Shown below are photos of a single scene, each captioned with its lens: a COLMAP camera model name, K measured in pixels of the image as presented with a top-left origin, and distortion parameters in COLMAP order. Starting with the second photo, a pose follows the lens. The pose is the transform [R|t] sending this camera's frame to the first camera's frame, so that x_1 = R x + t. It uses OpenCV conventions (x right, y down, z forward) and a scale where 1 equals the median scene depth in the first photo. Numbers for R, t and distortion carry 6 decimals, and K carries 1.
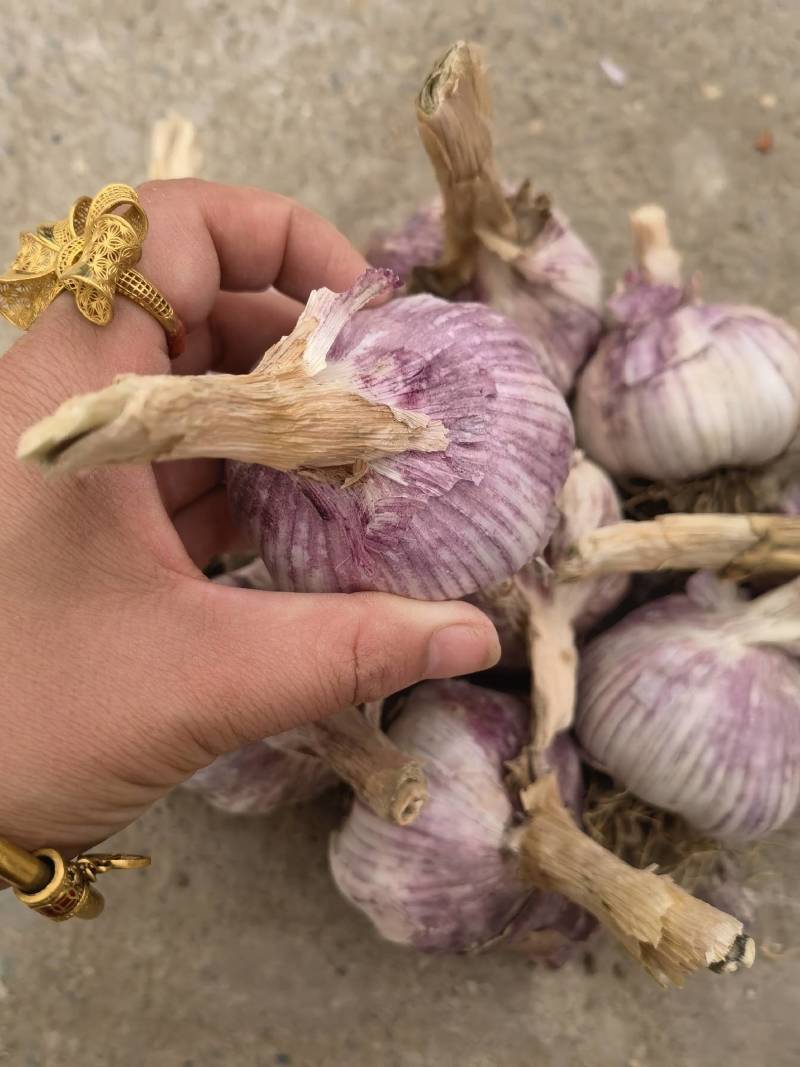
lens RADIAL K [[911.9, 0, 400.0], [0, 911.9, 533.5], [0, 0, 1]] dist [-0.031480, 0.006625]
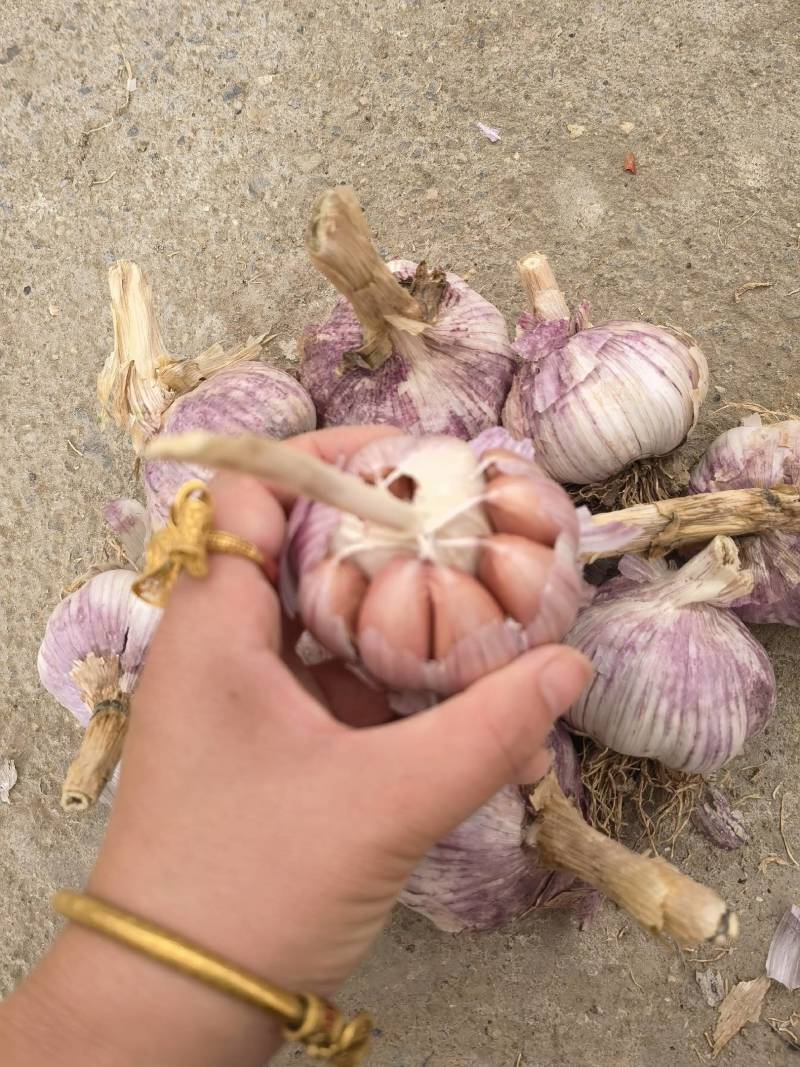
lens RADIAL K [[857.3, 0, 401.5], [0, 857.3, 538.5], [0, 0, 1]] dist [0.008003, -0.014917]
pose [[0.978270, -0.206721, -0.015946, 0.057028], [0.206574, 0.978376, -0.010405, -0.027456], [0.017752, 0.006885, 0.999819, -0.122522]]
